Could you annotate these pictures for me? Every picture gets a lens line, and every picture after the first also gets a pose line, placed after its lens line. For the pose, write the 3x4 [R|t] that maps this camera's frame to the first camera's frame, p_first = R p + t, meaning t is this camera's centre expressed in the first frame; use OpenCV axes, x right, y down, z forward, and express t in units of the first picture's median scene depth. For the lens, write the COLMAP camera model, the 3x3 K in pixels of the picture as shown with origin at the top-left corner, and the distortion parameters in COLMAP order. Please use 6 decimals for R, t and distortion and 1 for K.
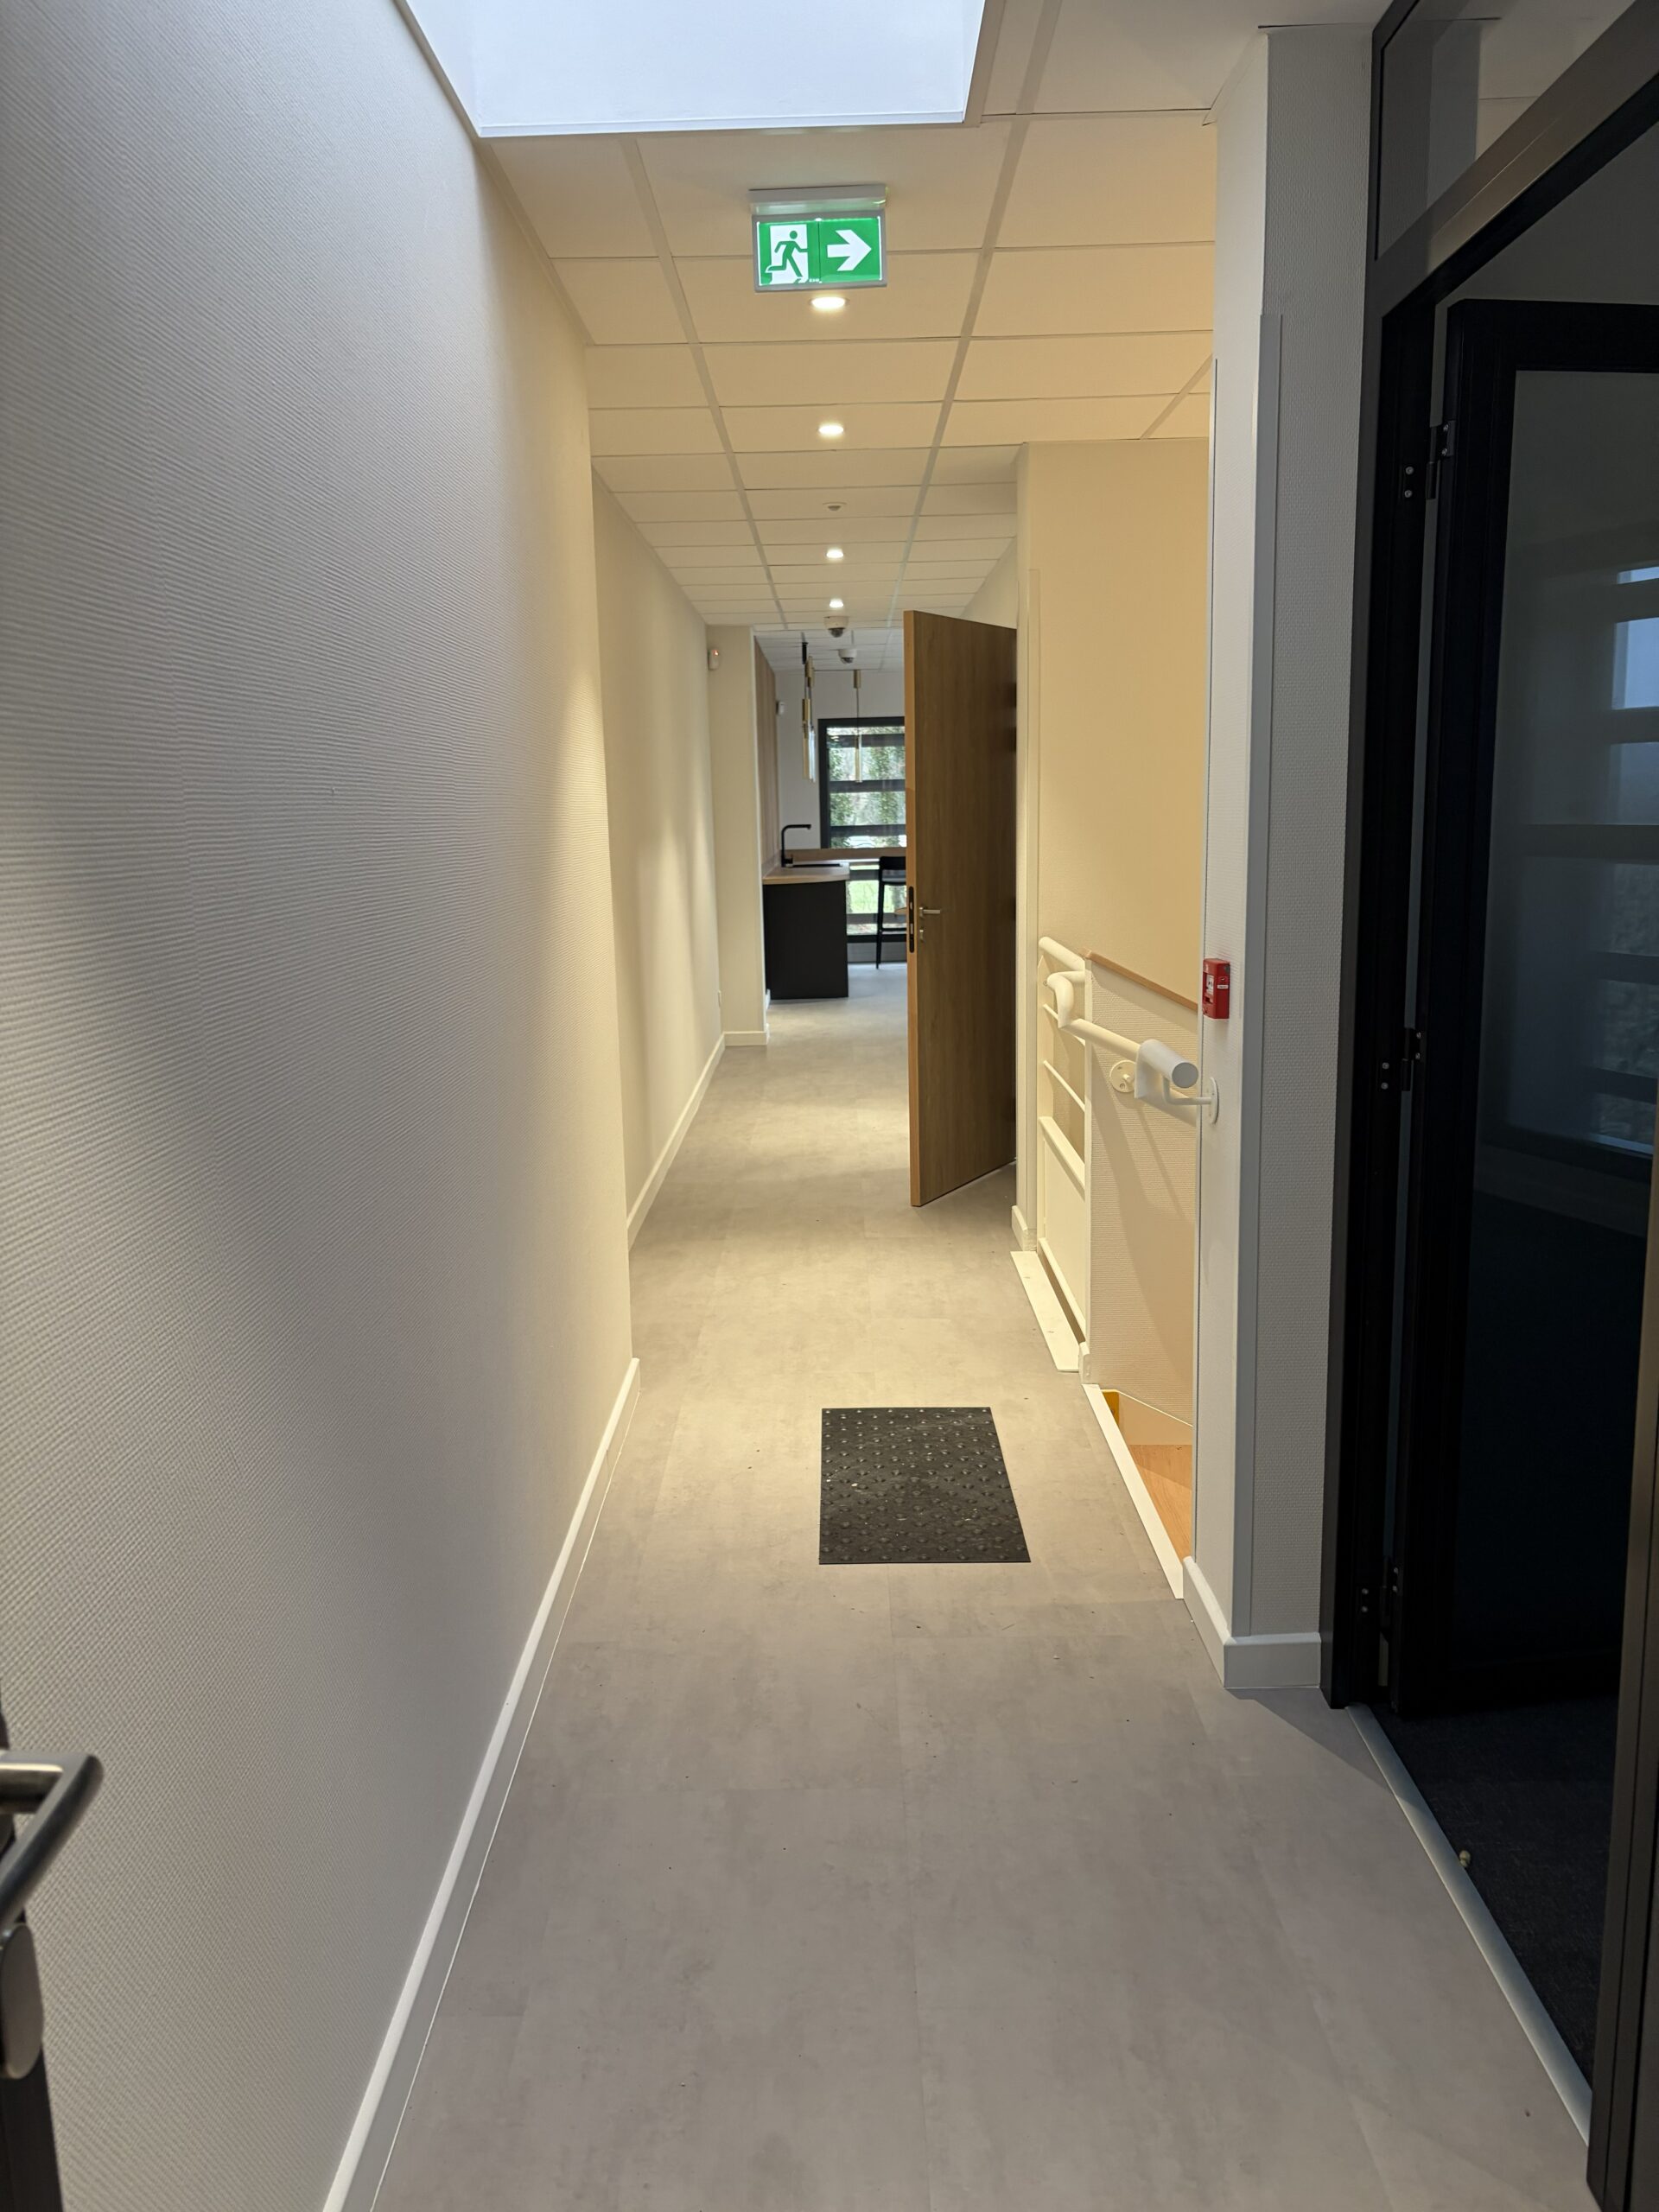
lens RADIAL K [[1696.7, 0, 825.3], [0, 1696.7, 1107.4], [0, 0, 1]] dist [0.029542, -0.029546]
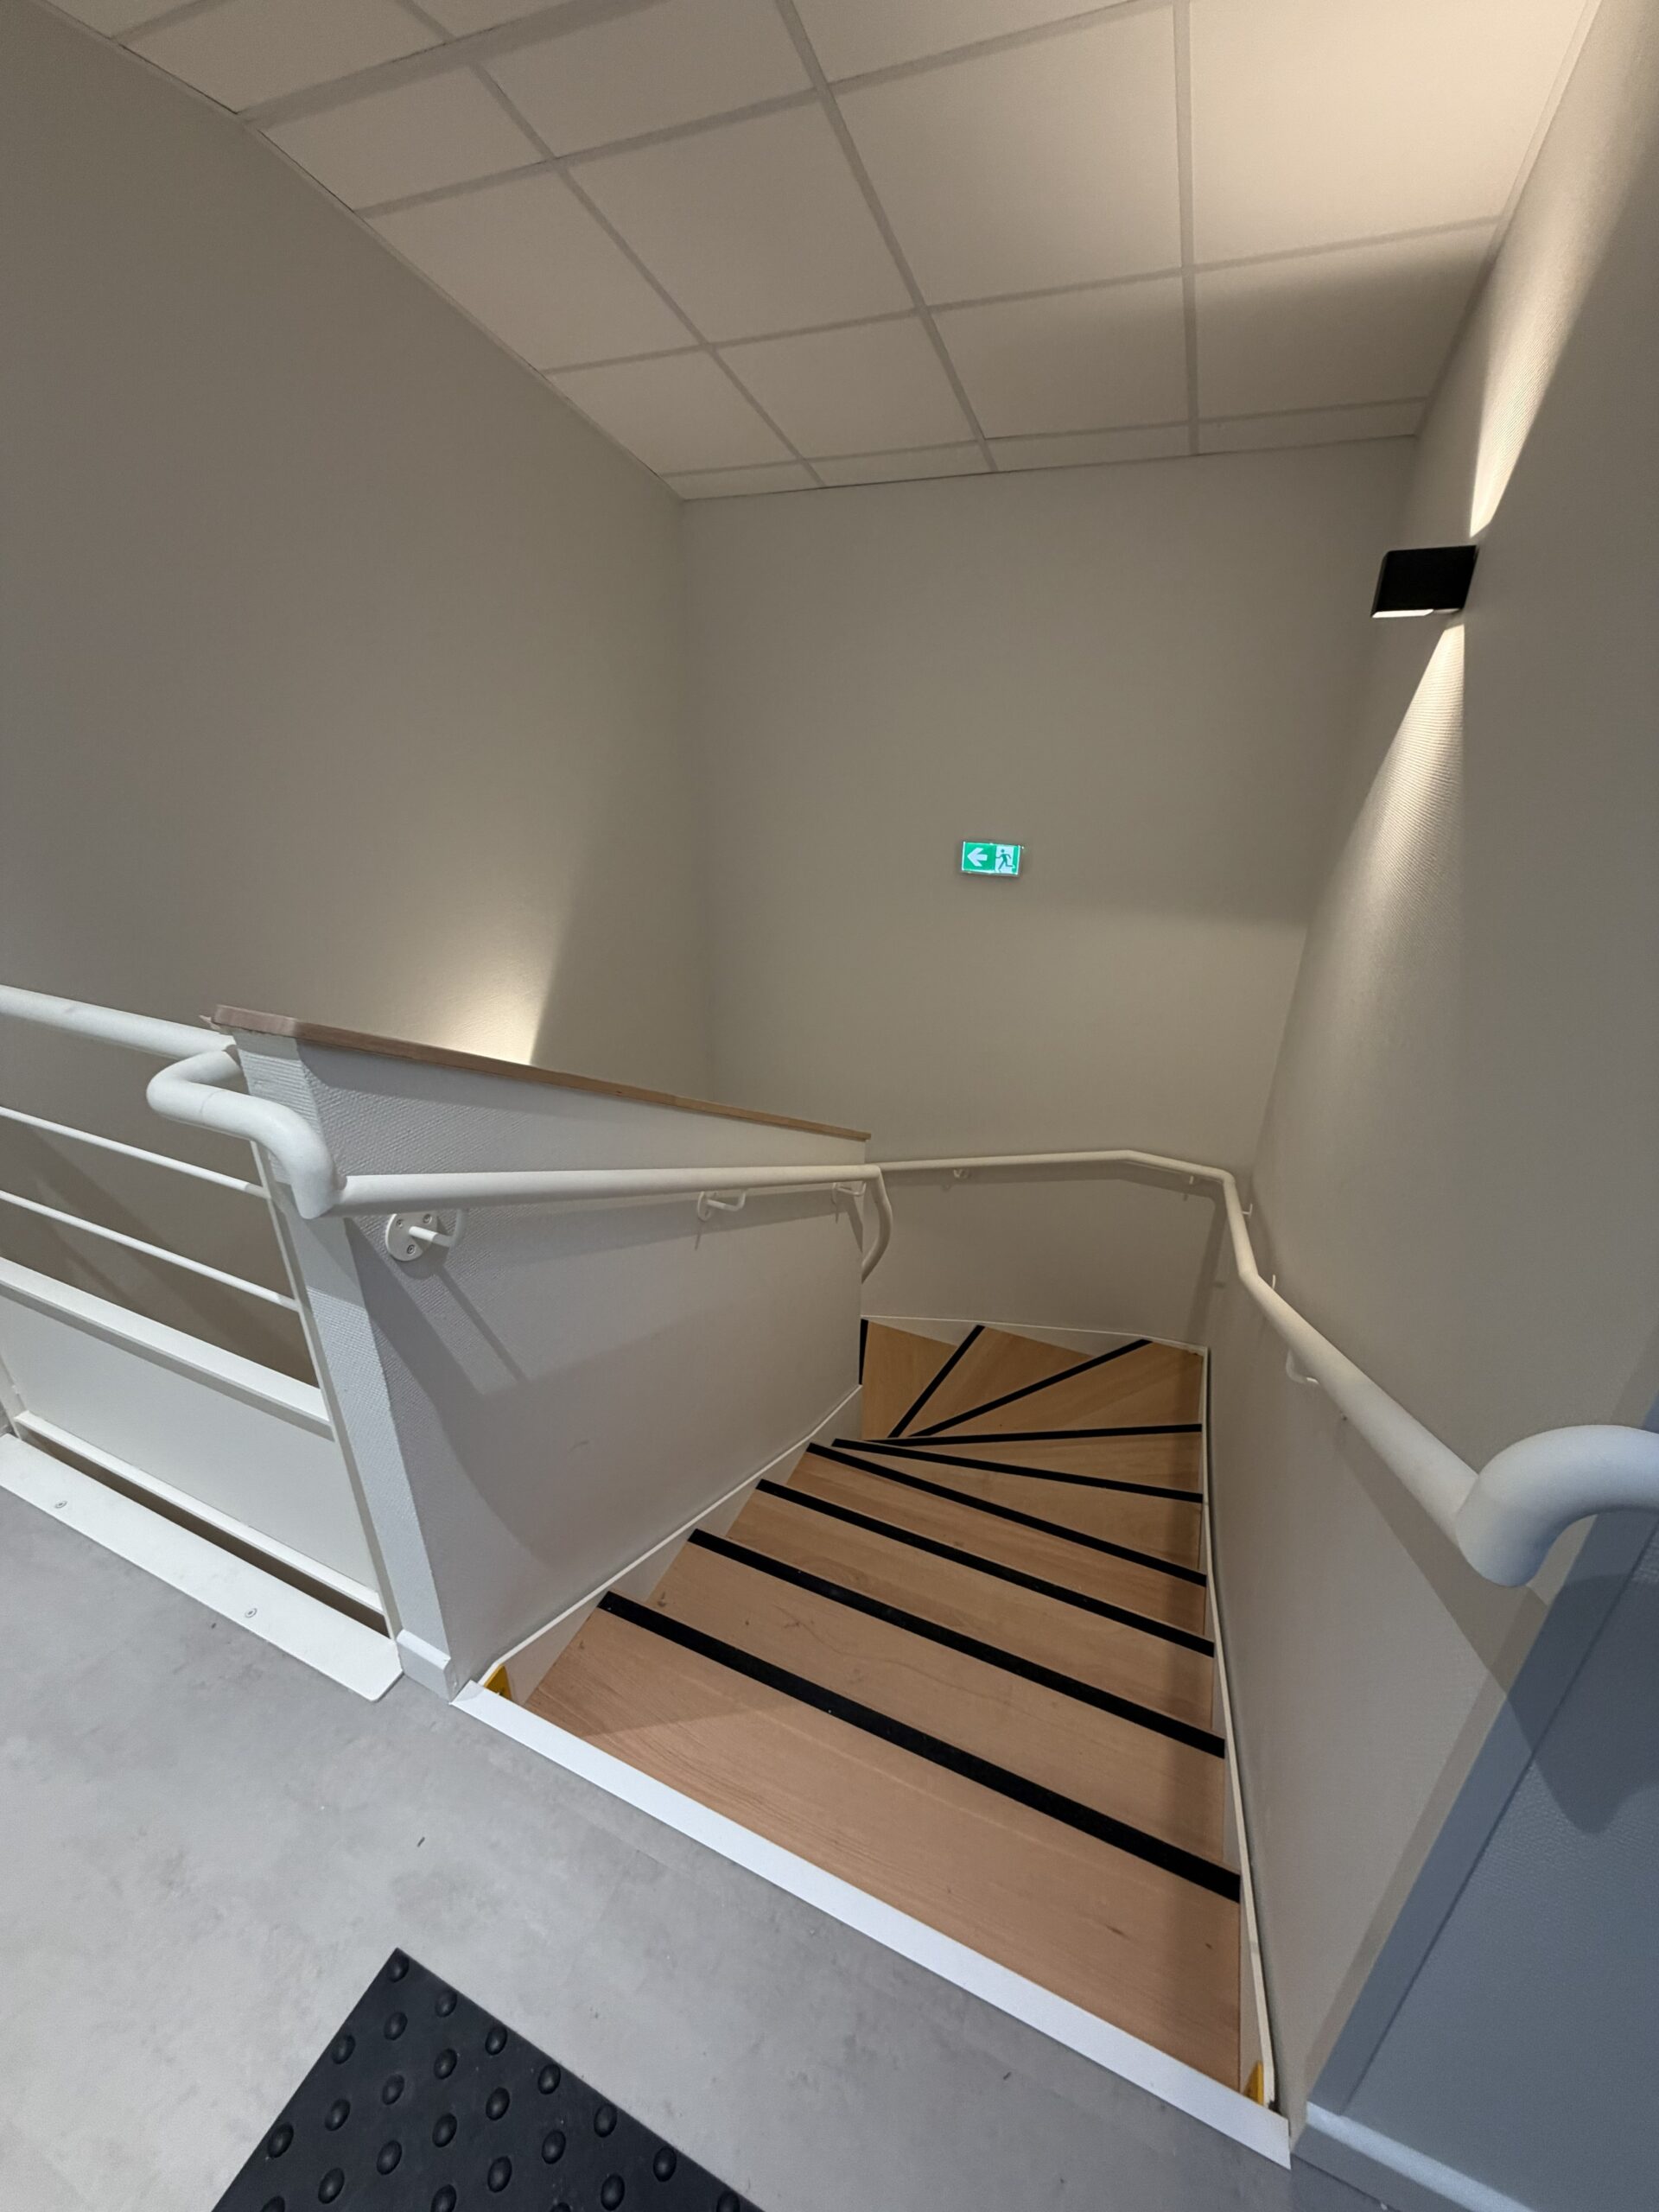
lens RADIAL K [[873.8, 0, 824.4], [0, 873.8, 1107.1], [0, 0, 1]] dist [-0.000111, 0.000038]
pose [[0.402600, -0.345348, 0.847731, 0.014385], [0.141785, 0.938451, 0.314970, -0.119512], [-0.904329, -0.006611, 0.426786, 0.768850]]
